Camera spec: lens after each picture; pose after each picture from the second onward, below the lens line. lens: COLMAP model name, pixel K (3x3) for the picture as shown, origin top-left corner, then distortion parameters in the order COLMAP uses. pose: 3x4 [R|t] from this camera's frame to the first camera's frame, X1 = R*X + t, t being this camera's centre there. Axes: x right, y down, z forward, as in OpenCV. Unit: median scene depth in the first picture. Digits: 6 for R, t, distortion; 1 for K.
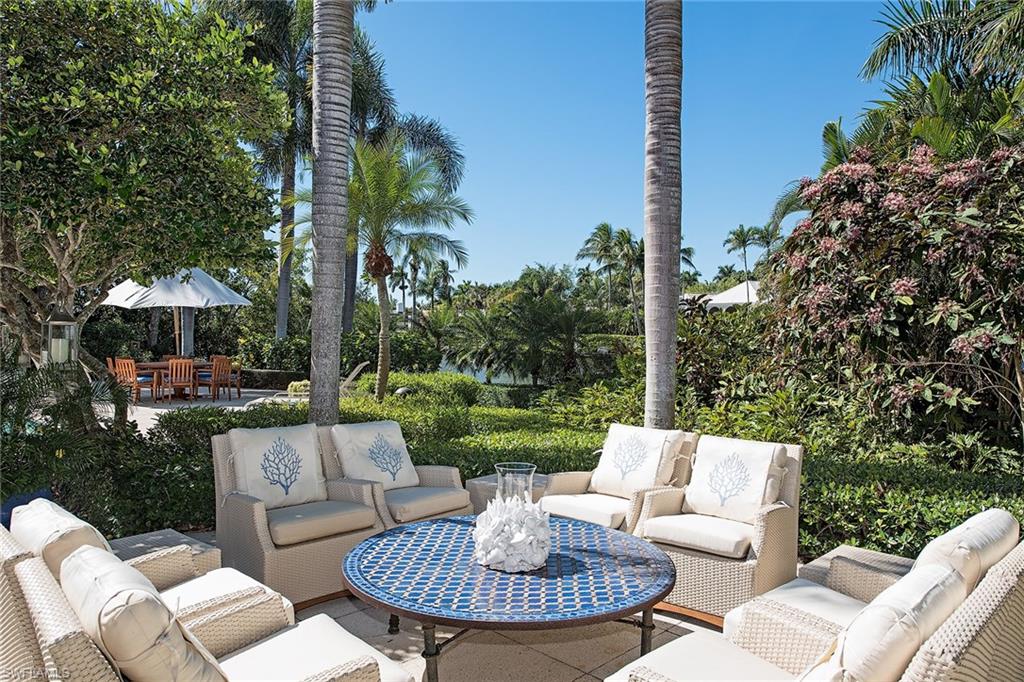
lens RADIAL K [[723.2, 0, 514.7], [0, 723.2, 335.7], [0, 0, 1]] dist [0.007852, 0.000066]
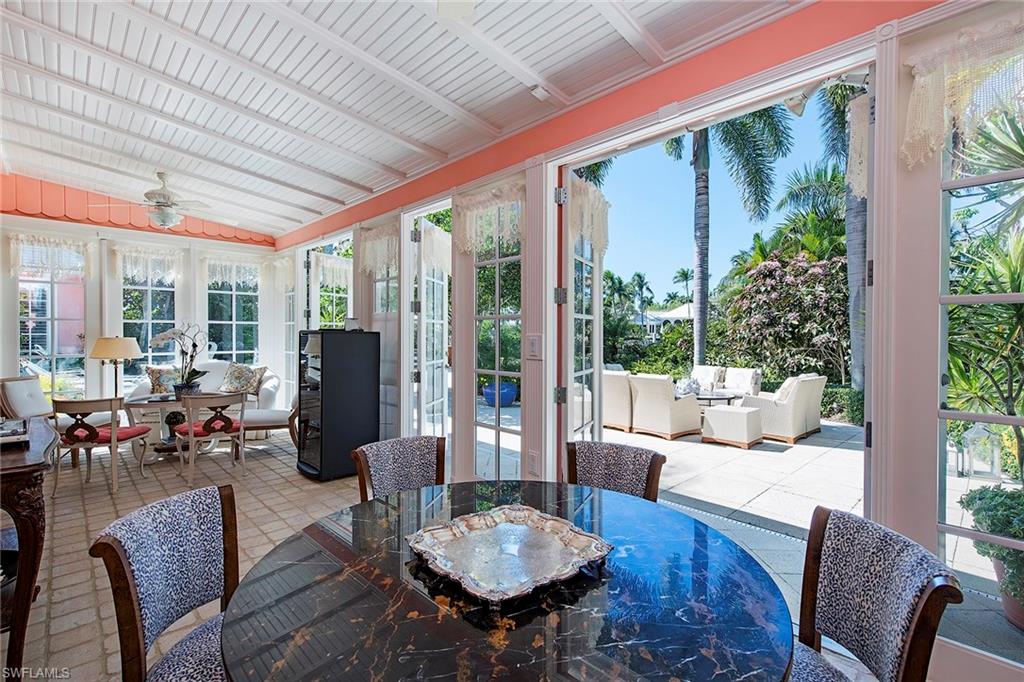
lens RADIAL K [[467.3, 0, 507.7], [0, 467.3, 342.9], [0, 0, 1]] dist [0.000817, 0.000065]
pose [[0.998578, 0.006293, -0.052928, -0.297086], [-0.005694, 0.999918, 0.011461, 0.006211], [0.052996, -0.011144, 0.998533, -0.544155]]
